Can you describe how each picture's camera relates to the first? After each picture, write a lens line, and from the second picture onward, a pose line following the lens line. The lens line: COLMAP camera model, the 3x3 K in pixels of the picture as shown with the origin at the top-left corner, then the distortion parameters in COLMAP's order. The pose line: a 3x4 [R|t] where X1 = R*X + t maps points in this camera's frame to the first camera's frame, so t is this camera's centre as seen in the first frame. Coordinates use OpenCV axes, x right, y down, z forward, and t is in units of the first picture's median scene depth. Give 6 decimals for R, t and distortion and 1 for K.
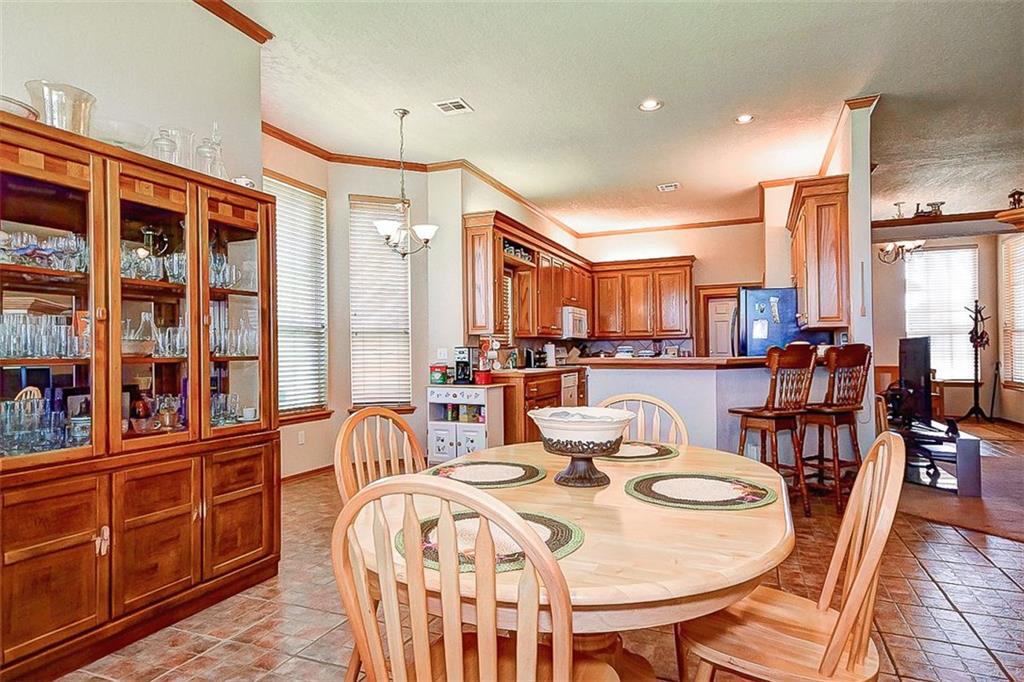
lens RADIAL K [[593.8, 0, 496.4], [0, 593.8, 348.6], [0, 0, 1]] dist [0.031733, -0.000141]
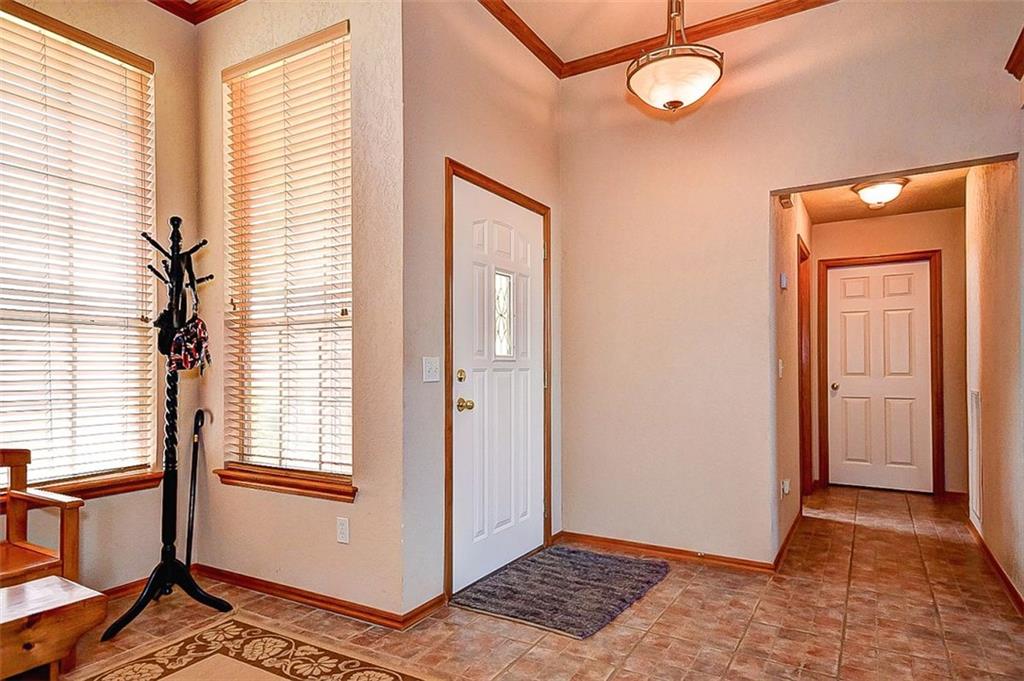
lens RADIAL K [[590.5, 0, 515.1], [0, 590.5, 364.2], [0, 0, 1]] dist [0.034201, 0.001764]
pose [[0.107488, 0.014493, 0.994101, 0.505078], [0.002502, 0.999887, -0.014848, 0.000561], [-0.994203, 0.004083, 0.107439, 0.791486]]
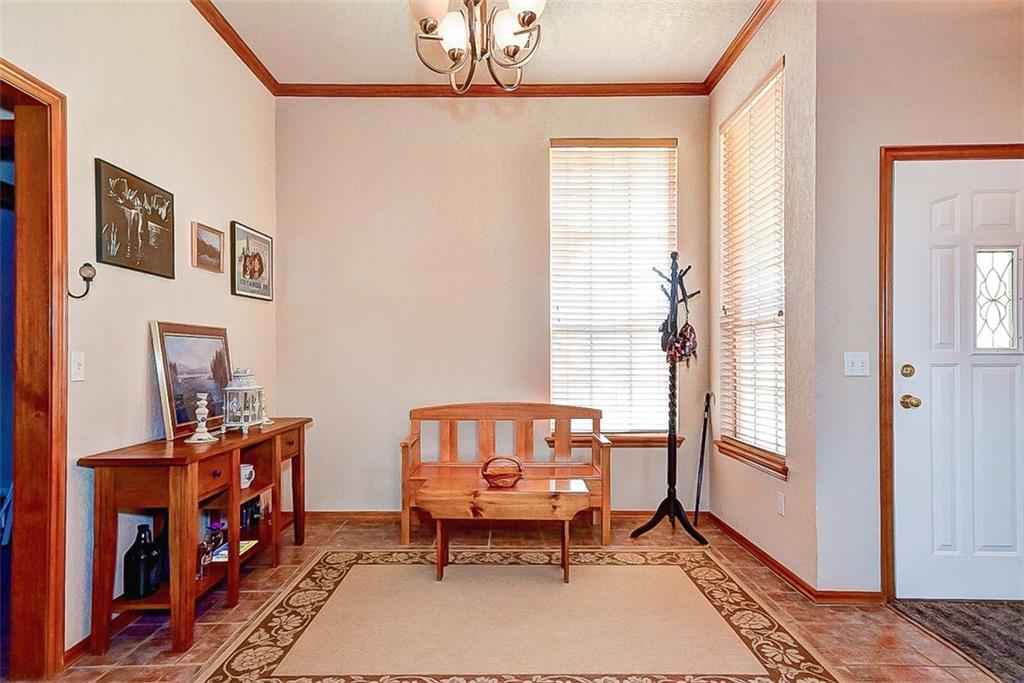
lens RADIAL K [[618.7, 0, 509.5], [0, 618.7, 366.2], [0, 0, 1]] dist [0.061783, 0.000803]
pose [[0.914174, 0.004945, 0.405291, 0.503928], [-0.009172, 0.999922, 0.008488, -0.001521], [-0.405218, -0.011477, 0.914148, 0.639194]]
